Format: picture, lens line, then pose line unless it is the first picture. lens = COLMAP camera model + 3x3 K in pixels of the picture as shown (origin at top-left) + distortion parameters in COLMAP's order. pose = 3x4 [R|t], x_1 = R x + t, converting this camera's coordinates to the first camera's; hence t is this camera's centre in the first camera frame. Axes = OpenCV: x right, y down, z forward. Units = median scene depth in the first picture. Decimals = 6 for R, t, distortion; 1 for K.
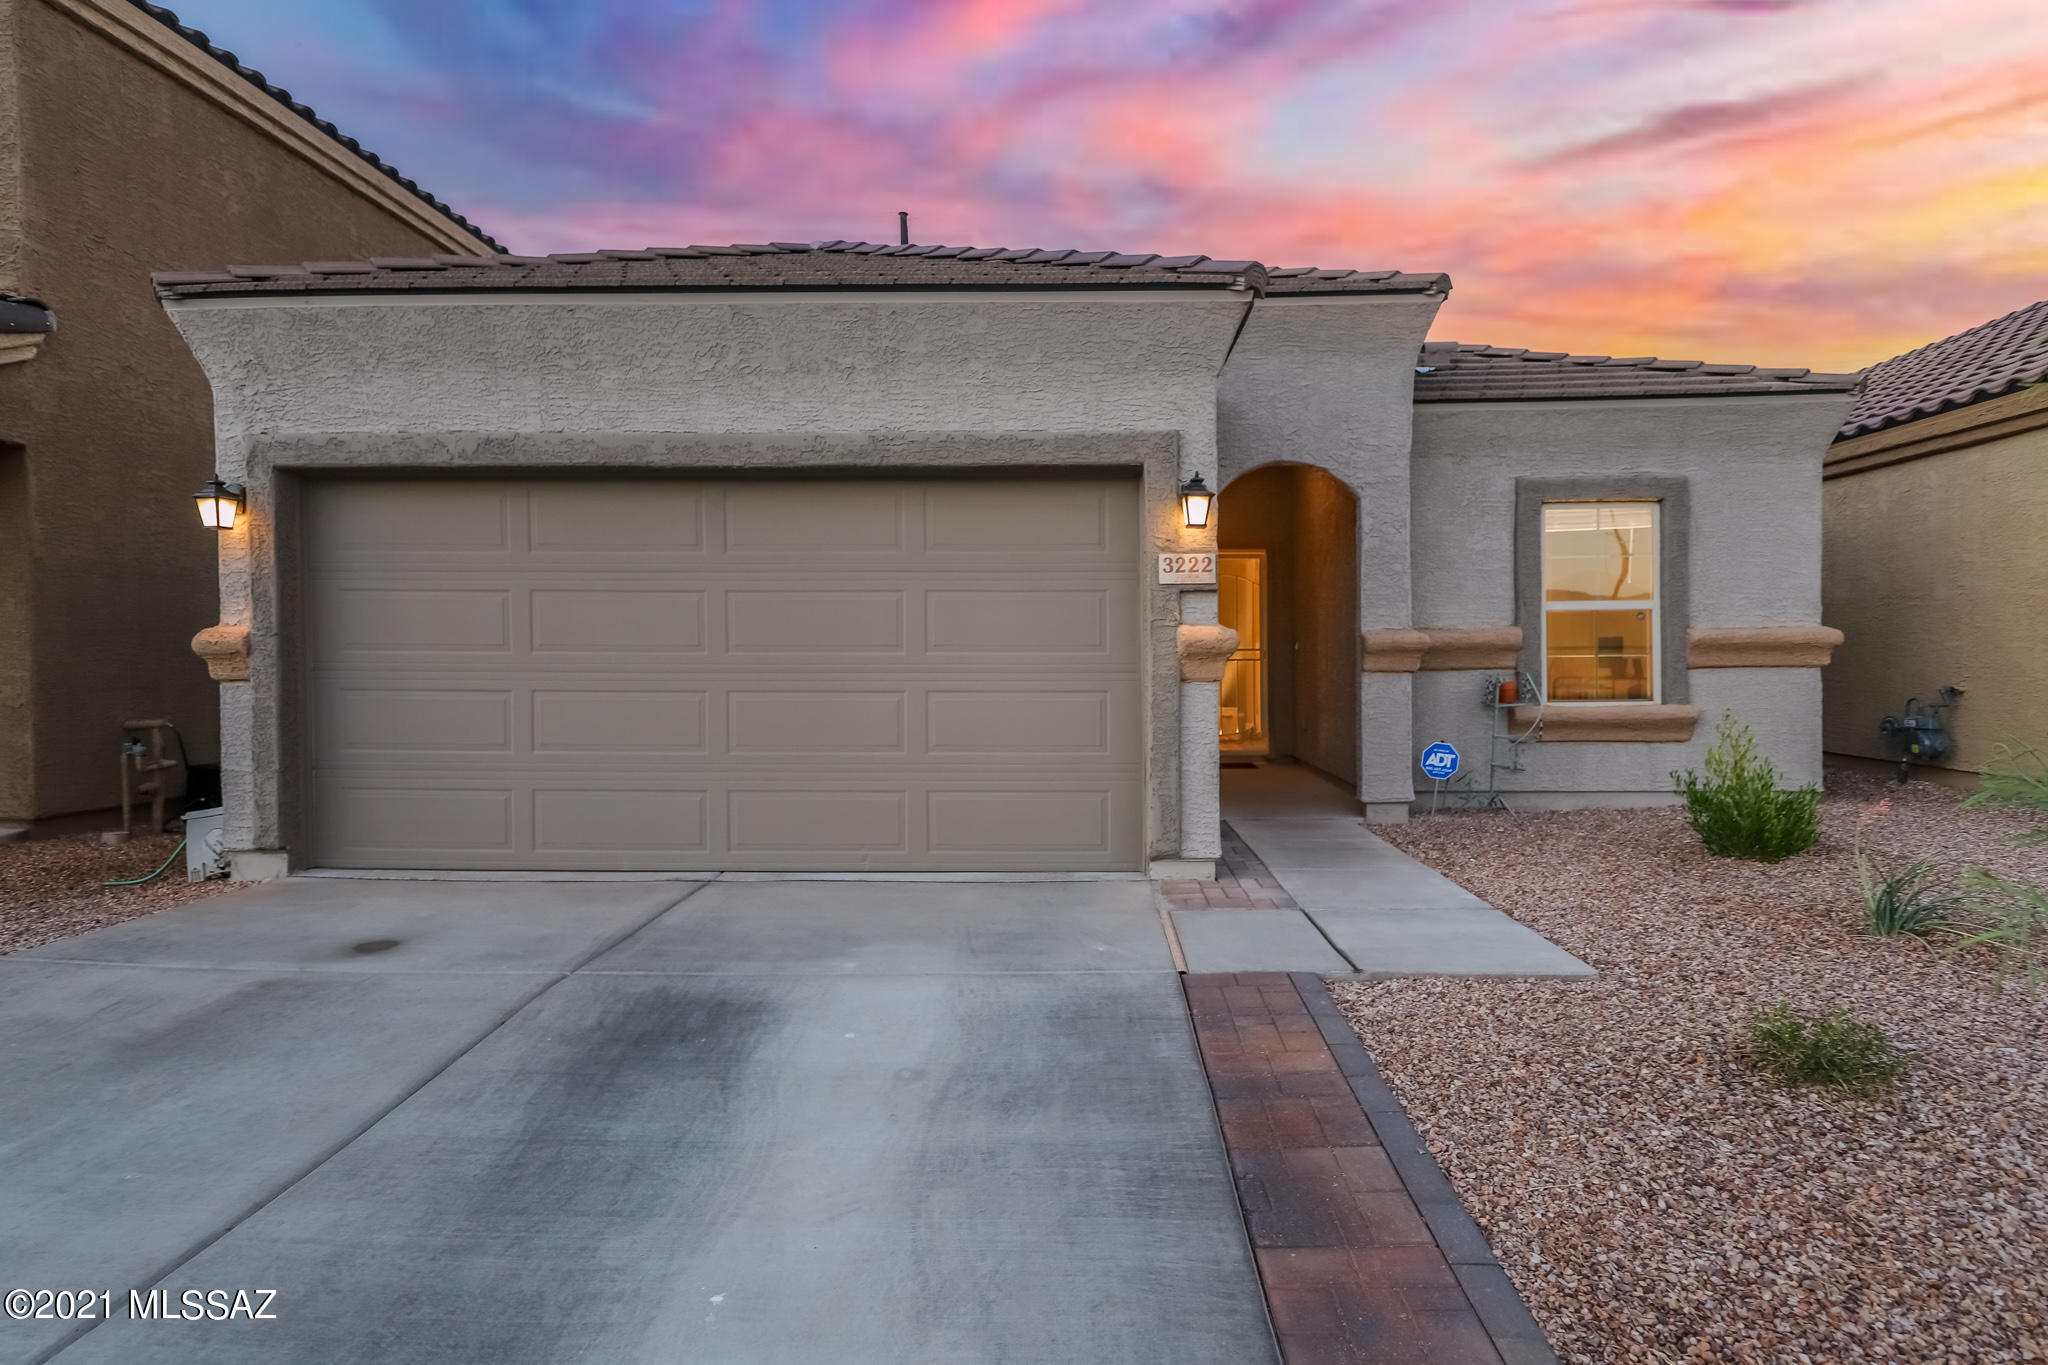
lens RADIAL K [[1006.4, 0, 1037.6], [0, 1006.4, 668.1], [0, 0, 1]] dist [0.005877, -0.003849]
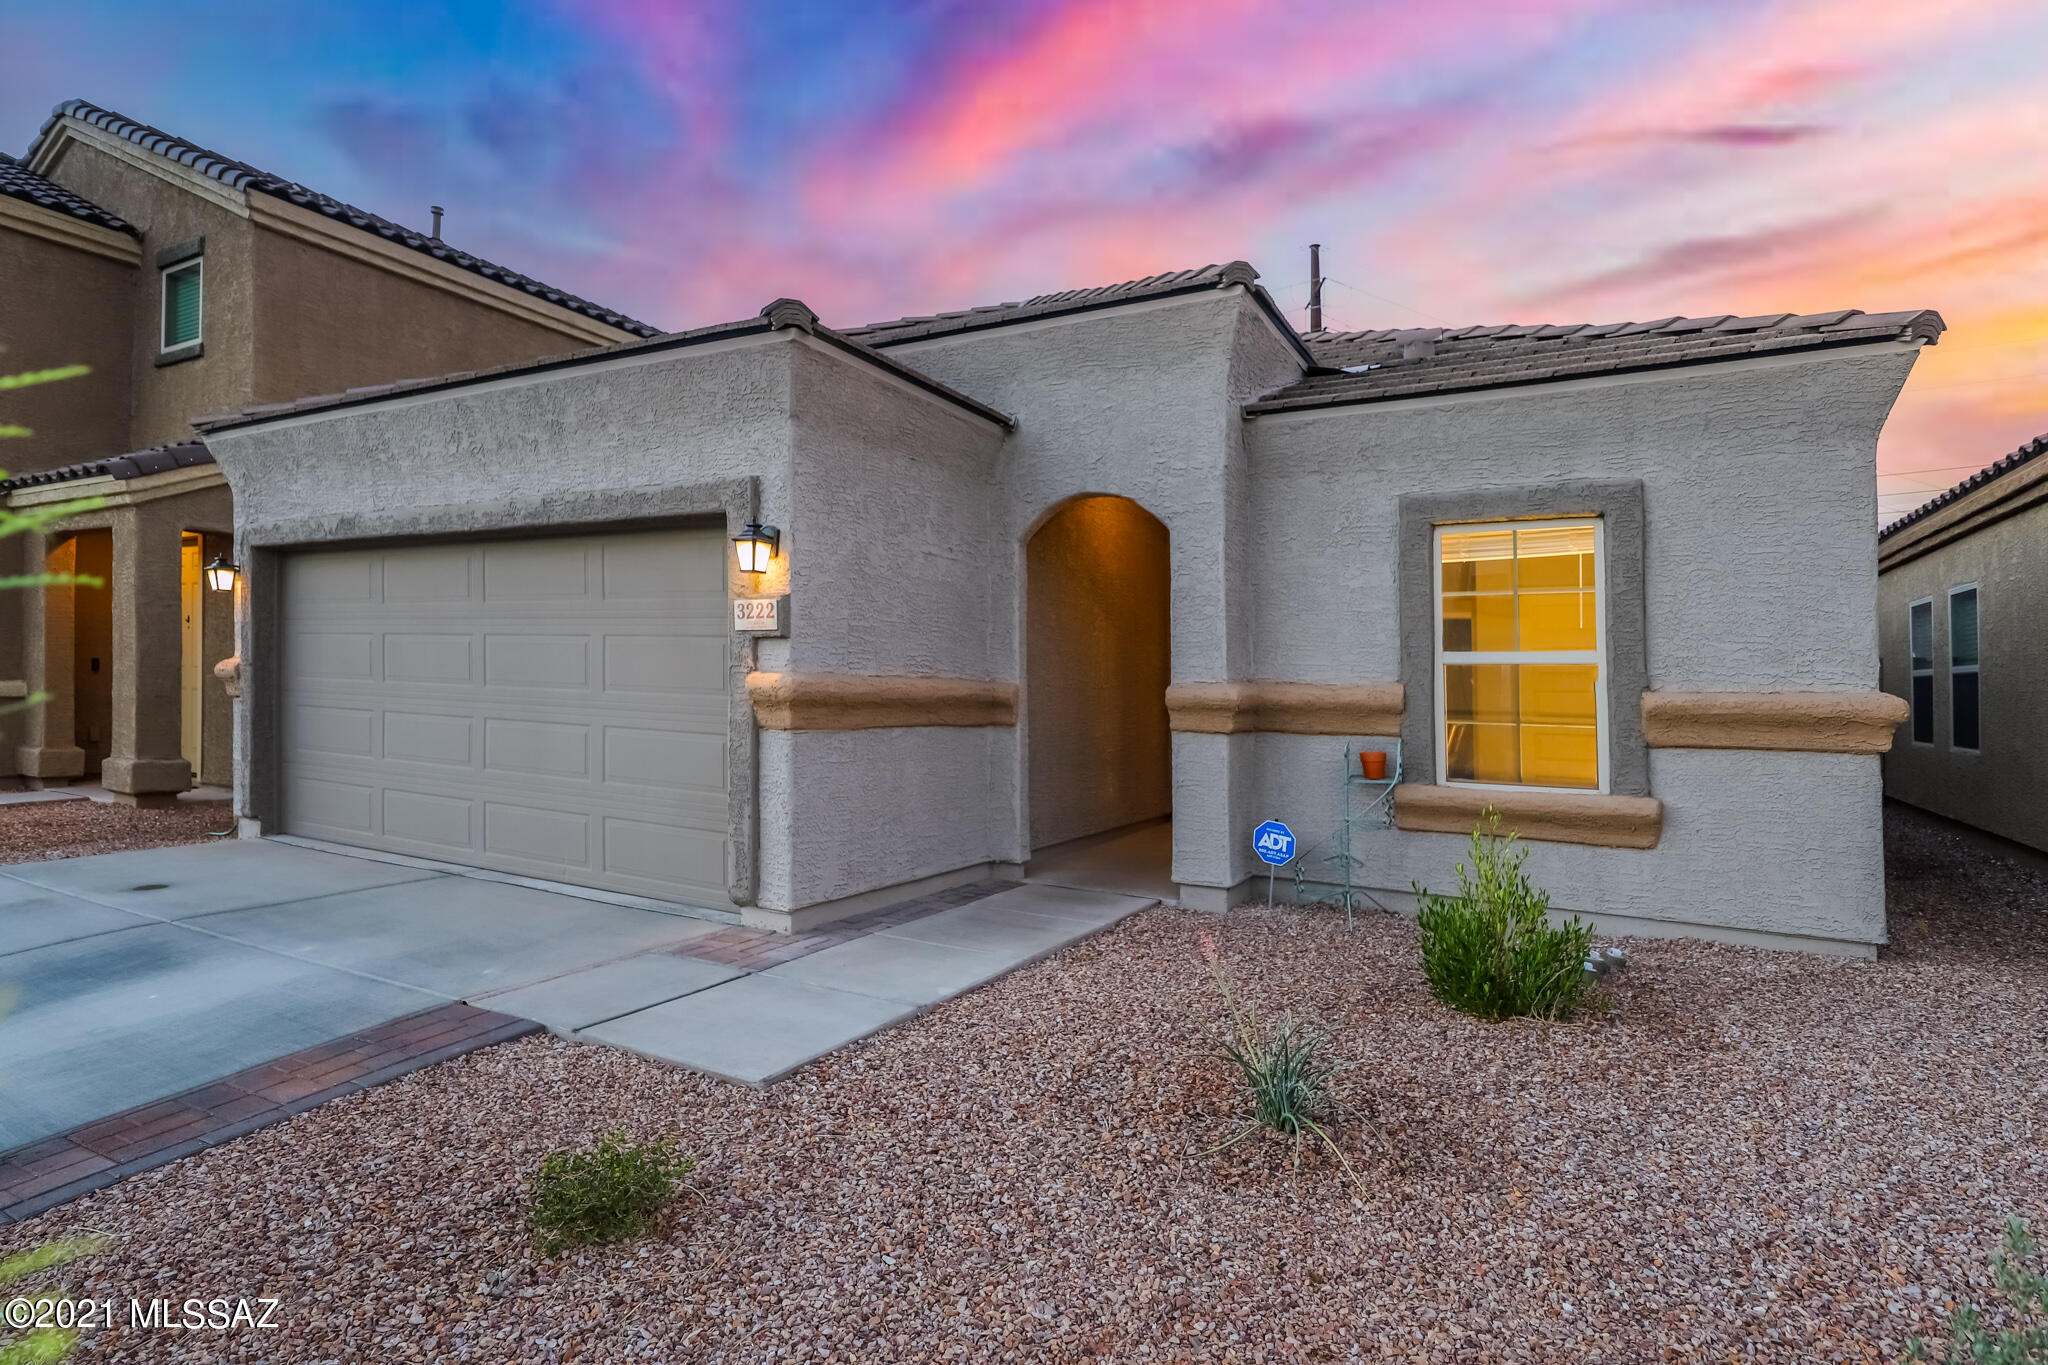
lens RADIAL K [[1006.4, 0, 1026.7], [0, 1006.4, 692.1], [0, 0, 1]] dist [0.005877, -0.003849]
pose [[0.893047, 0.027477, -0.449124, 0.599899], [-0.036478, 0.999269, -0.011398, -0.015045], [0.448483, 0.026562, 0.893397, 0.169938]]
